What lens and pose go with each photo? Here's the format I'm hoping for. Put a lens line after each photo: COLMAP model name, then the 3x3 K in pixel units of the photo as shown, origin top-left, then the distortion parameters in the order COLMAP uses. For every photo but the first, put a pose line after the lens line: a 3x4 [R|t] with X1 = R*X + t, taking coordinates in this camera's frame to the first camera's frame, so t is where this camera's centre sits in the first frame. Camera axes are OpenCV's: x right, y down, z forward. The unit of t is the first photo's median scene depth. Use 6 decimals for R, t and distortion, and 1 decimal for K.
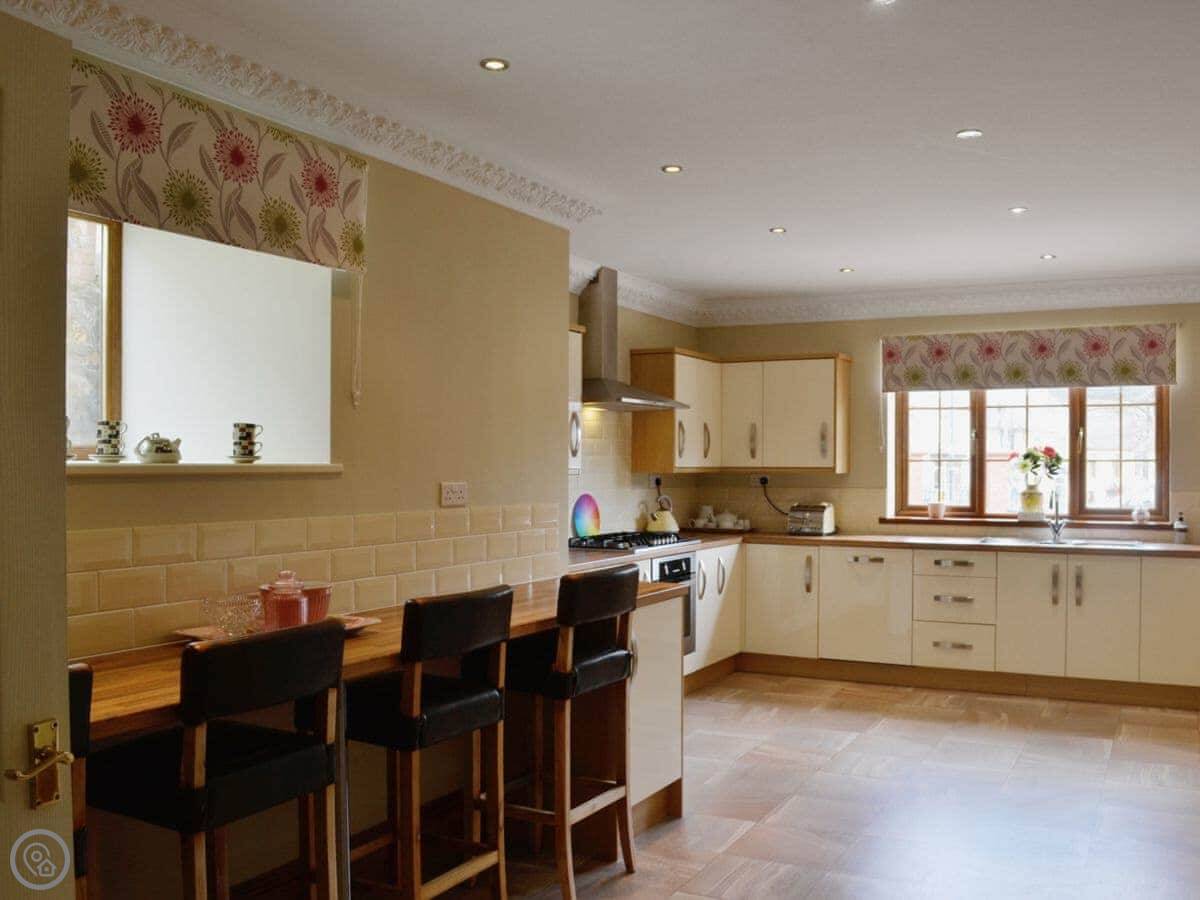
lens RADIAL K [[1148.8, 0, 600.0], [0, 1148.8, 450.0], [0, 0, 1]] dist [-0.004850, 0.008084]
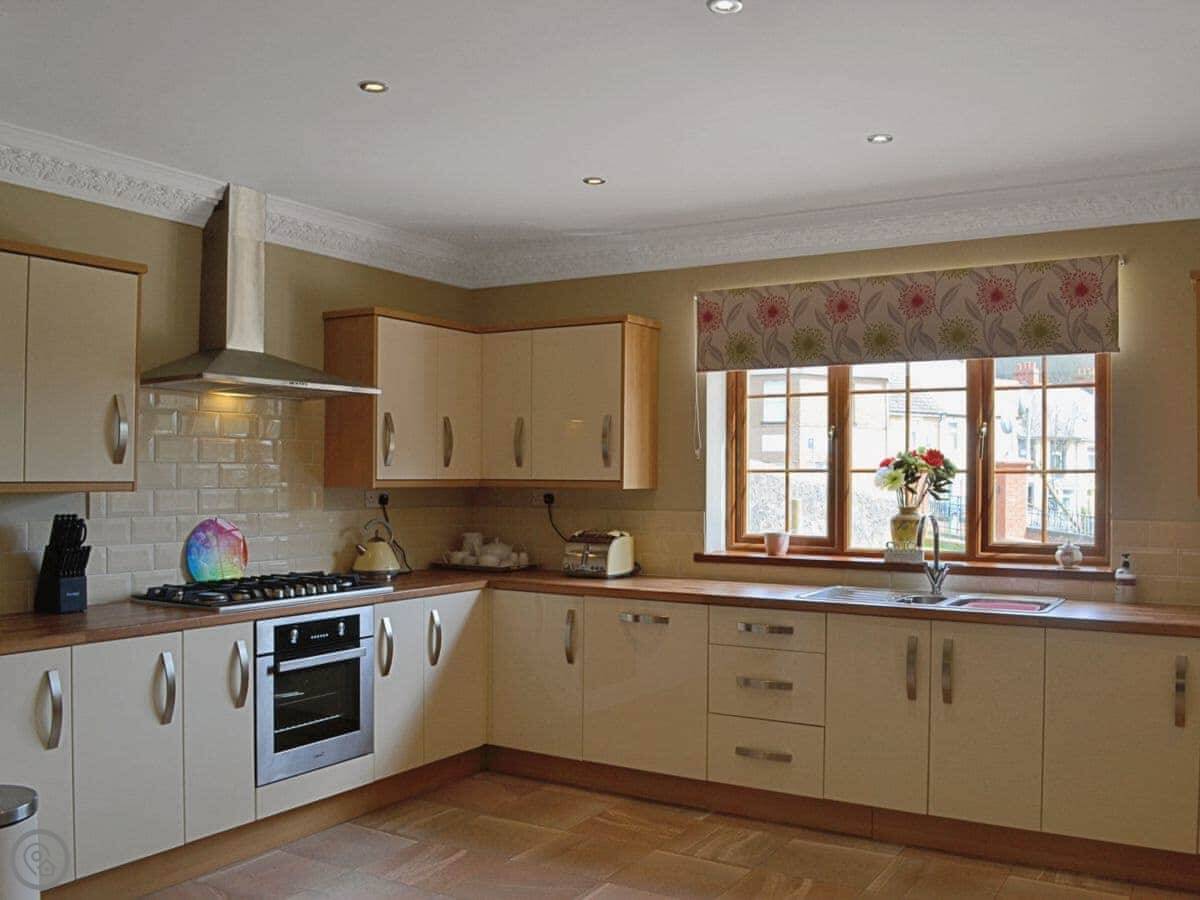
lens RADIAL K [[1086.7, 0, 600.0], [0, 1086.7, 450.0], [0, 0, 1]] dist [-0.009201, -0.001695]
pose [[0.995132, -0.000188, -0.098546, 0.259146], [-0.000759, 0.999954, -0.009571, 0.003160], [0.098543, 0.009599, 0.995086, 0.353672]]
